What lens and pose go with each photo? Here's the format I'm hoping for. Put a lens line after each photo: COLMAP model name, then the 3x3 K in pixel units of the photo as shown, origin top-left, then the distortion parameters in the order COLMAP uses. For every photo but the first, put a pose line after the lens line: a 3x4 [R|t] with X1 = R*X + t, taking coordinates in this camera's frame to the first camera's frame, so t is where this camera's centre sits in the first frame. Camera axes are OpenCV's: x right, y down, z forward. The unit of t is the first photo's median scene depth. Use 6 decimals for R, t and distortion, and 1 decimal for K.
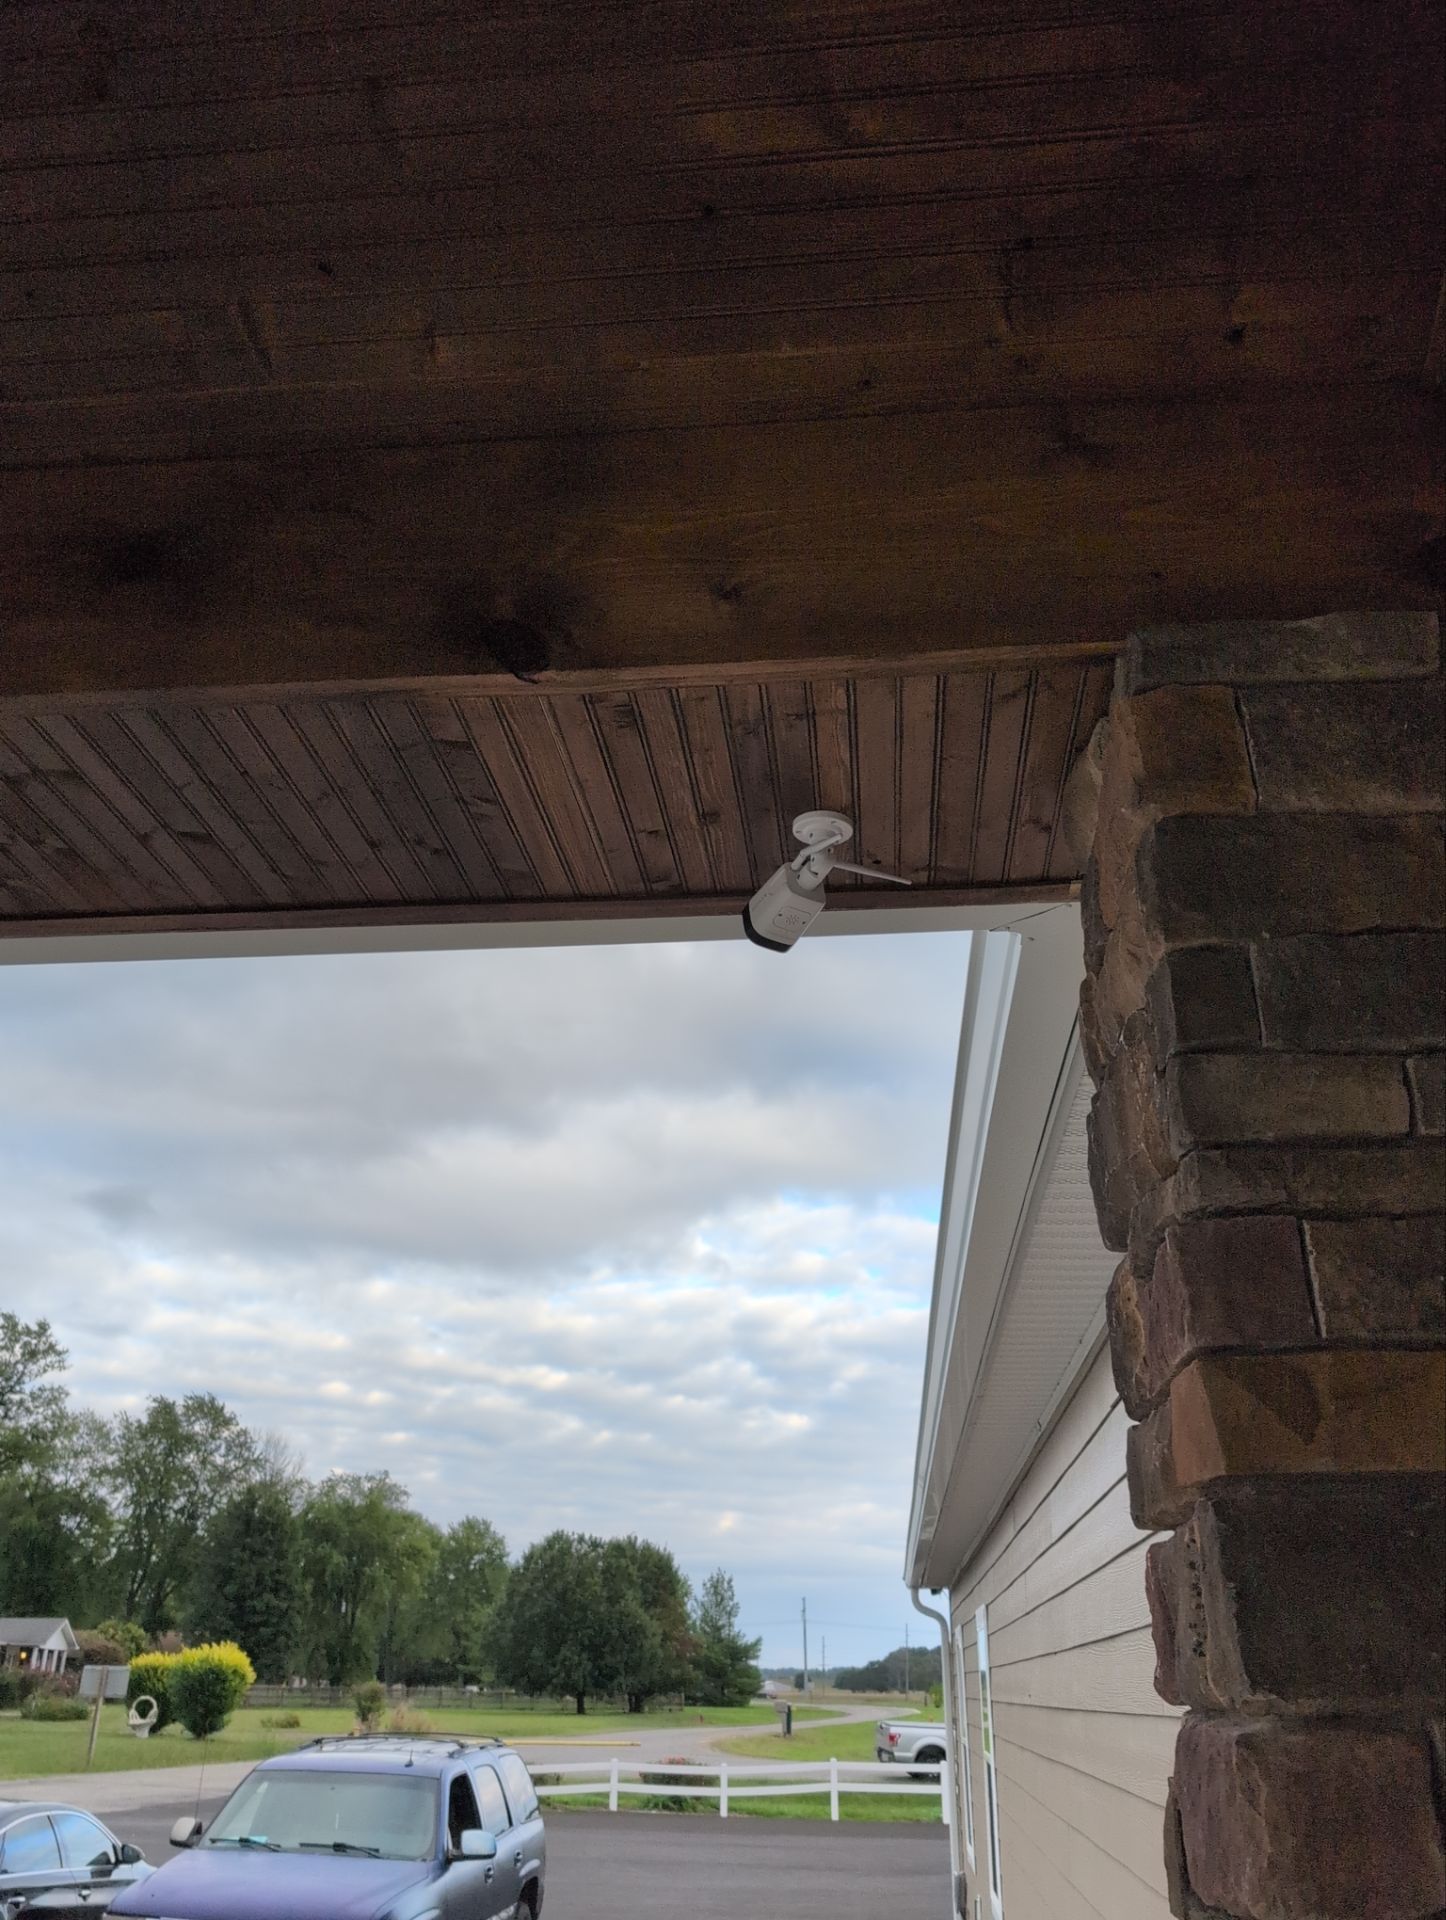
lens RADIAL K [[1611.0, 0, 723.0], [0, 1611.0, 960.0], [0, 0, 1]] dist [0.002758, 0.001984]
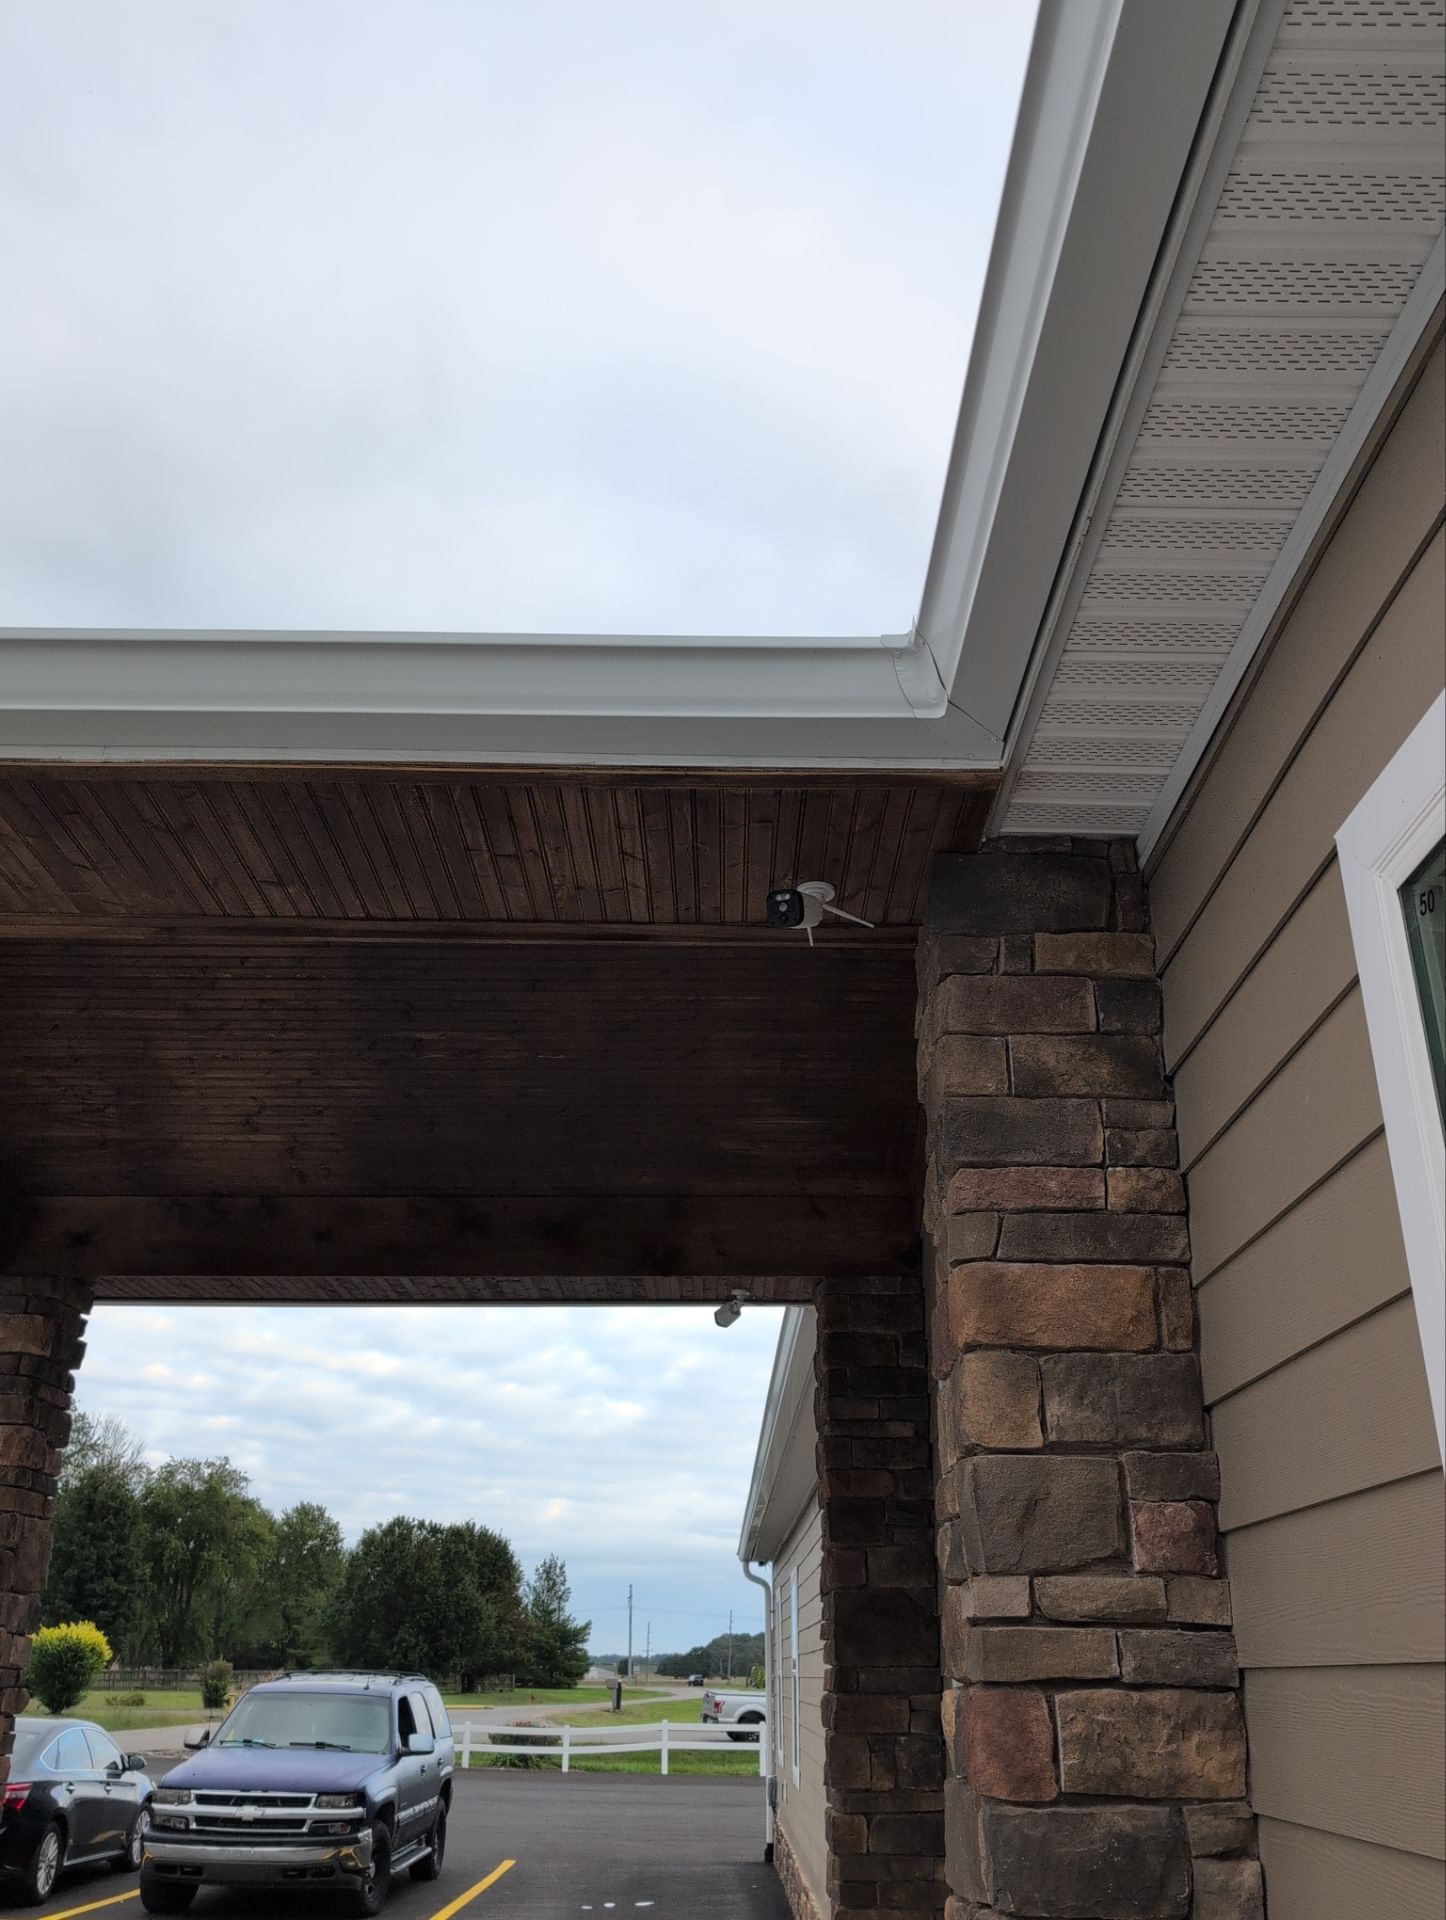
lens RADIAL K [[1611.0, 0, 723.0], [0, 1611.0, 960.0], [0, 0, 1]] dist [0.002758, 0.001984]
pose [[0.994955, 0.037186, 0.093172, -0.005769], [-0.037813, 0.999272, 0.004976, -0.014752], [-0.092920, -0.008474, 0.995638, -0.042755]]
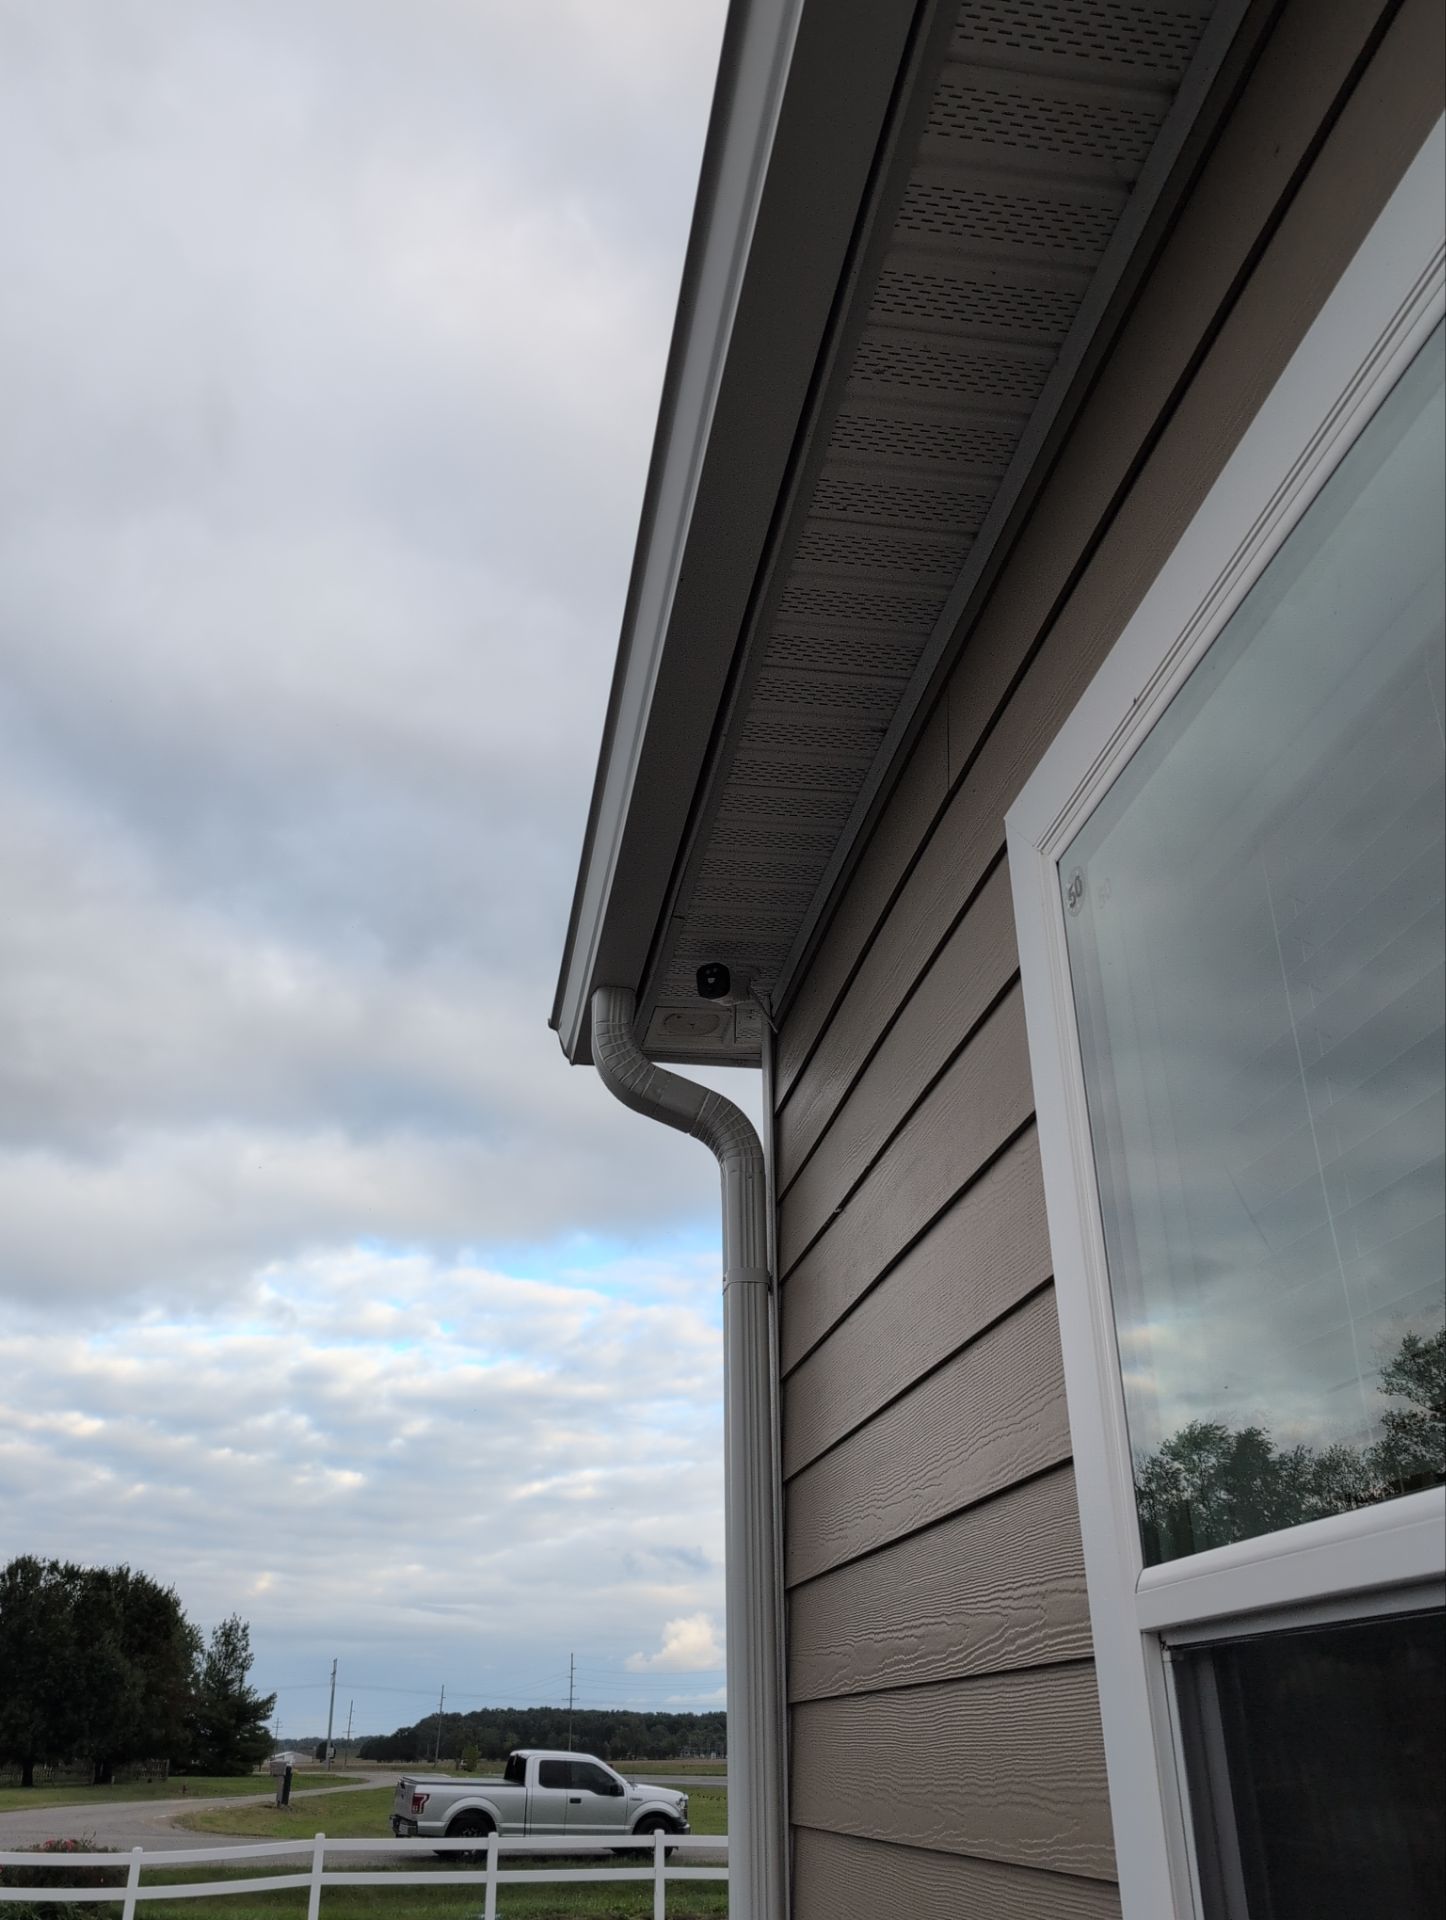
lens RADIAL K [[1609.8, 0, 723.0], [0, 1609.8, 960.0], [0, 0, 1]] dist [0.014379, -0.003561]
pose [[0.965849, 0.101245, 0.238508, 0.013023], [-0.093129, 0.994633, -0.045084, 0.062349], [-0.241792, 0.021333, 0.970094, 0.125531]]
